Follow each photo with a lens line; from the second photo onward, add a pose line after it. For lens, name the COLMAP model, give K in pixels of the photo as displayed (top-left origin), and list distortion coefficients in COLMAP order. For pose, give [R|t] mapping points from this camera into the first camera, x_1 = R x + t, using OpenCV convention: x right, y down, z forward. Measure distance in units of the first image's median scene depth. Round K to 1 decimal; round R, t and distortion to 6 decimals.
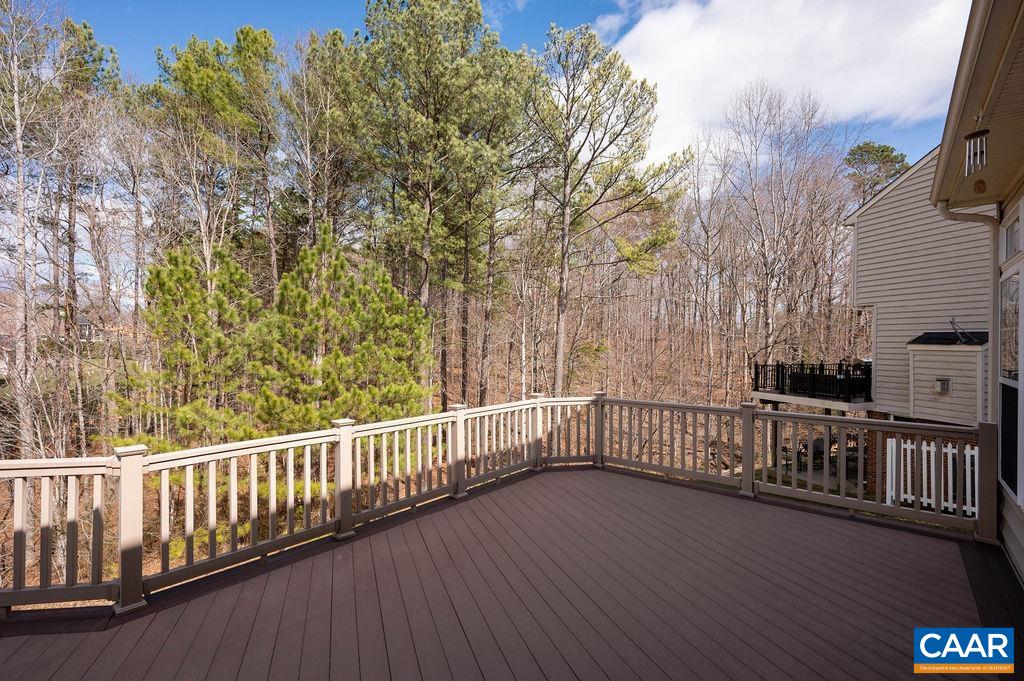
lens RADIAL K [[466.0, 0, 518.9], [0, 466.0, 346.6], [0, 0, 1]] dist [-0.003799, 0.000745]
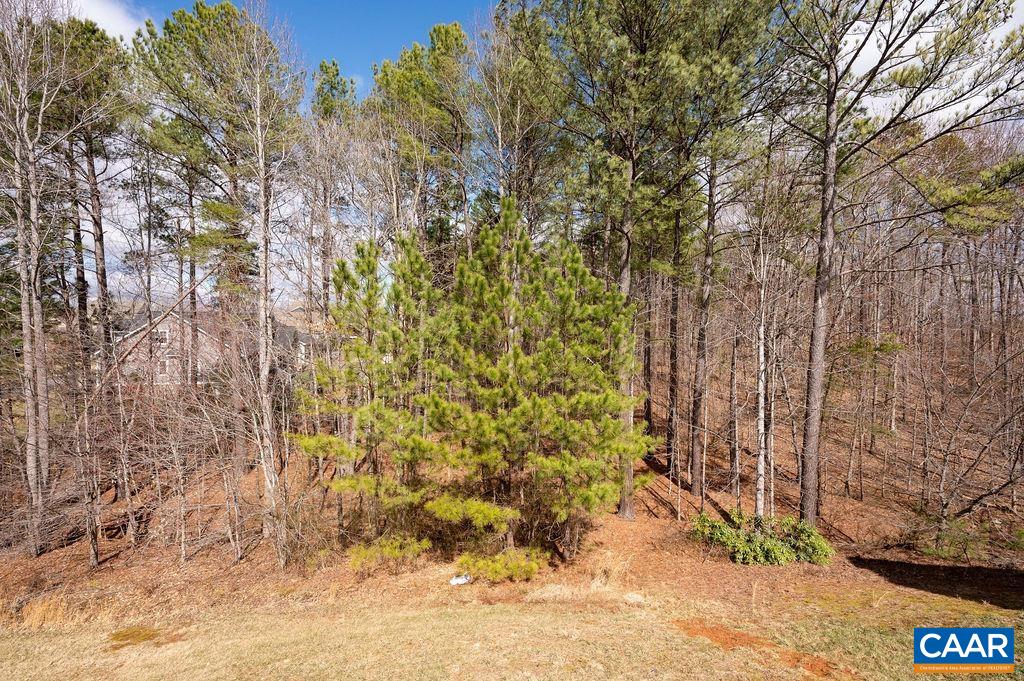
lens RADIAL K [[466.0, 0, 518.9], [0, 466.0, 343.6], [0, 0, 1]] dist [-0.003799, 0.000745]
pose [[0.911097, 0.007431, -0.412125, -0.046750], [-0.005087, 0.999964, 0.006785, -0.004659], [0.412160, -0.004085, 0.911102, 0.235924]]
